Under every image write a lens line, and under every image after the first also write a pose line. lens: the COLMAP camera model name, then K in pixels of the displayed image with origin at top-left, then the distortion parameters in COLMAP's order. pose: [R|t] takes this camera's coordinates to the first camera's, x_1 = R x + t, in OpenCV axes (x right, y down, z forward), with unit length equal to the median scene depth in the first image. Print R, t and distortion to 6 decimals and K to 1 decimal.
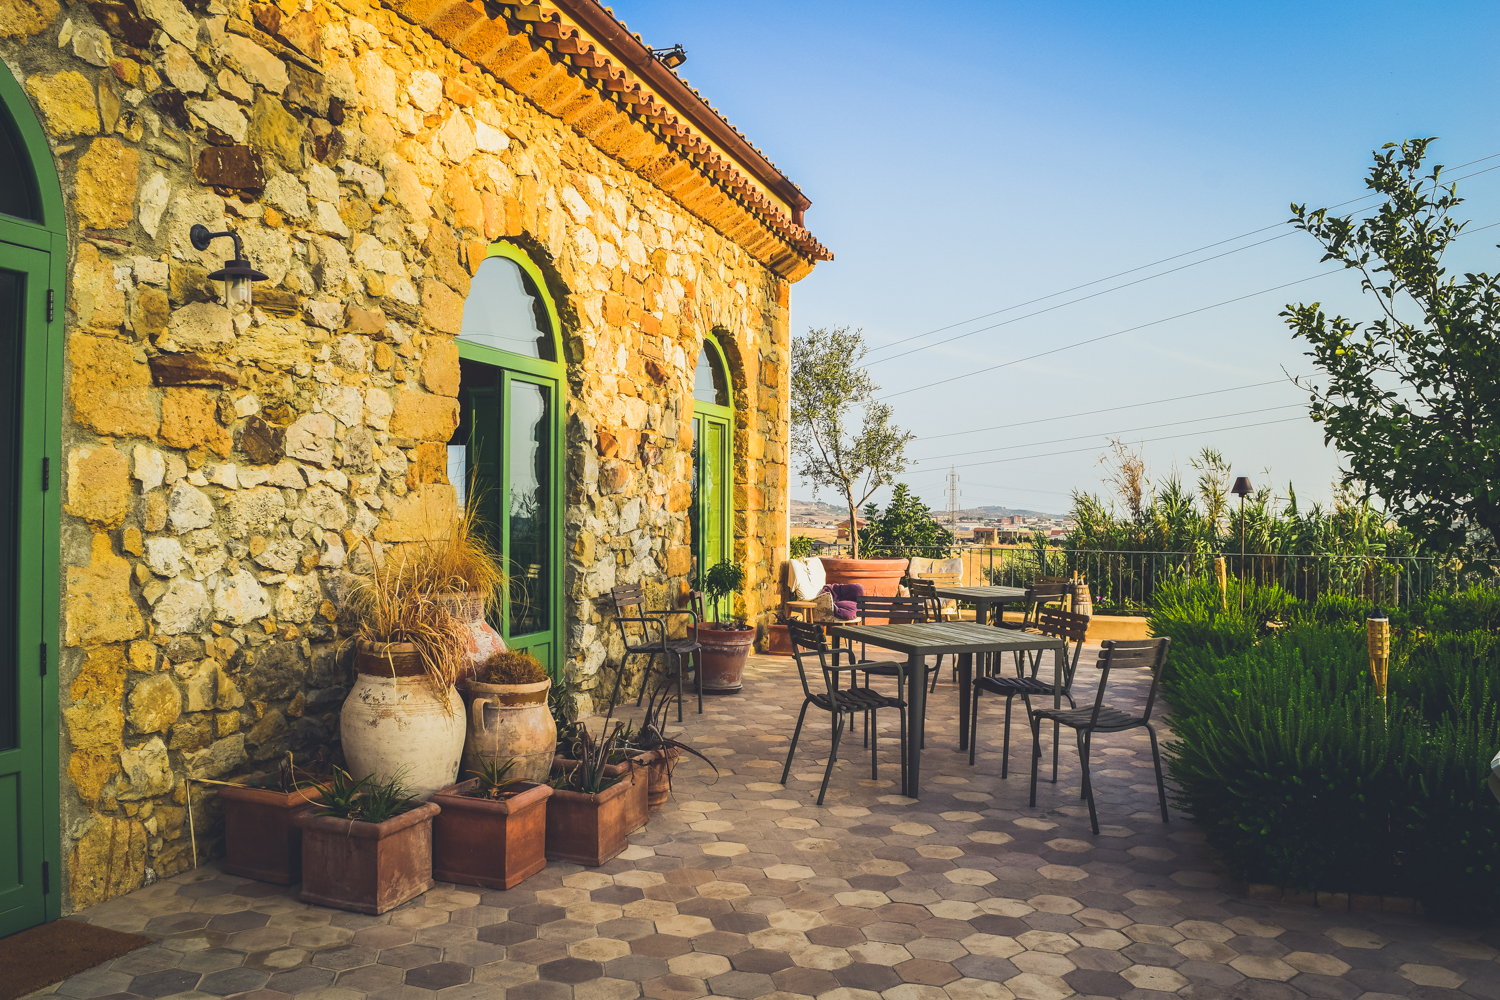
lens RADIAL K [[1181.4, 0, 750.1], [0, 1181.4, 501.6], [0, 0, 1]] dist [-0.087928, 0.012303]
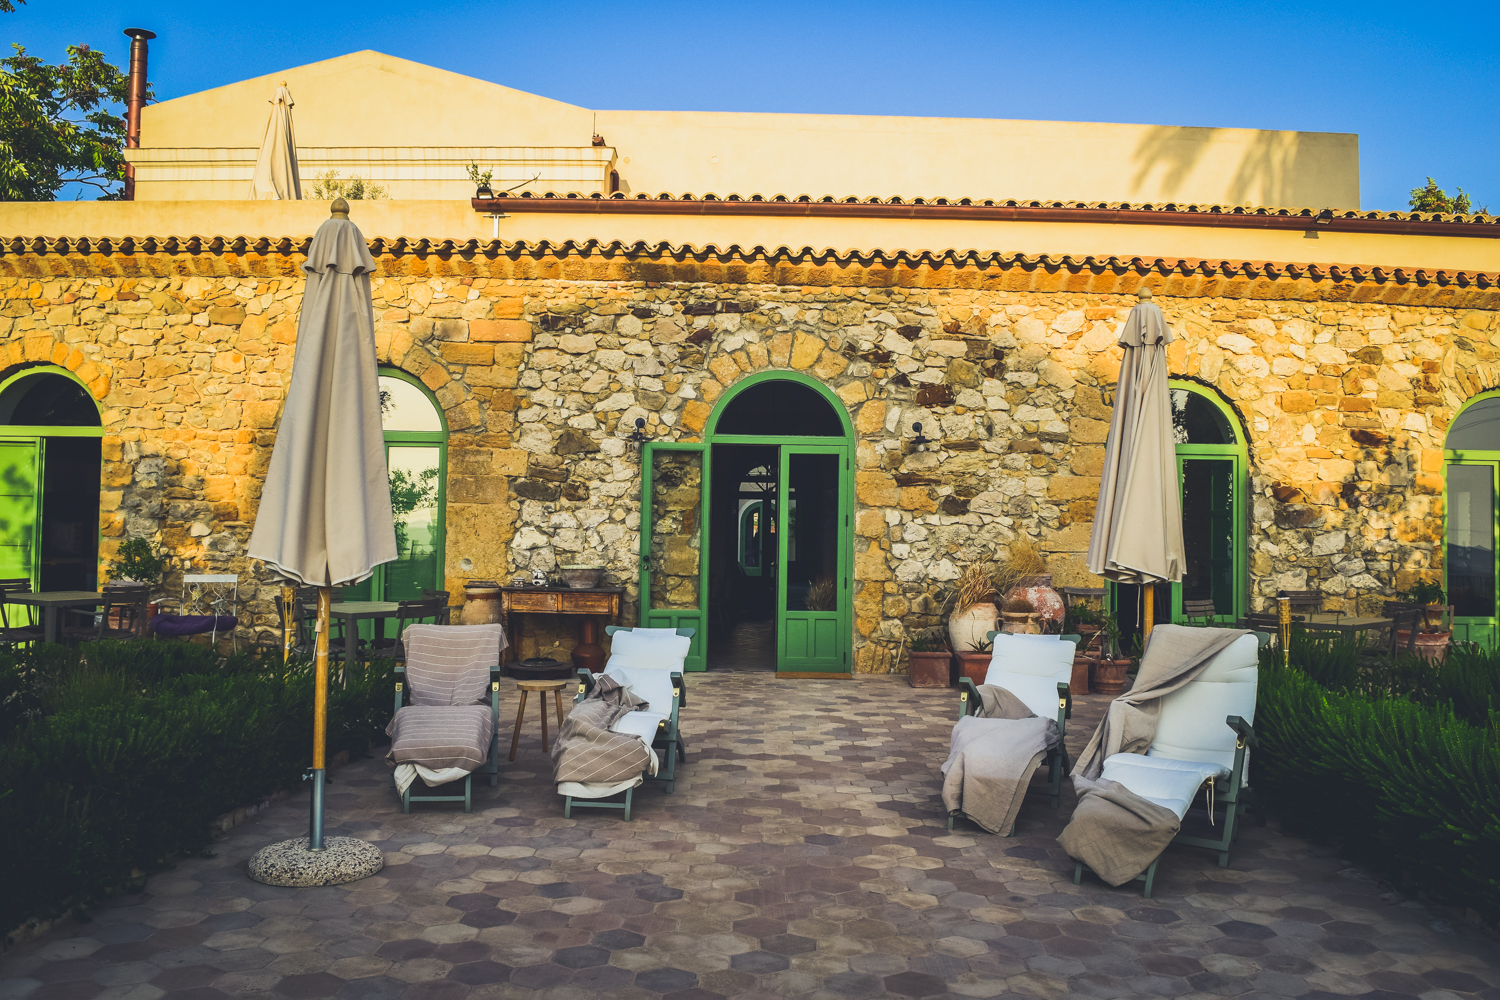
lens RADIAL K [[1181.4, 0, 750.4], [0, 1181.4, 500.2], [0, 0, 1]] dist [-0.087928, 0.012303]
pose [[0.313616, -0.033772, -0.948949, 1.808058], [-0.008158, 0.999235, -0.038258, 0.034734], [0.949515, 0.019740, 0.313100, -0.161175]]
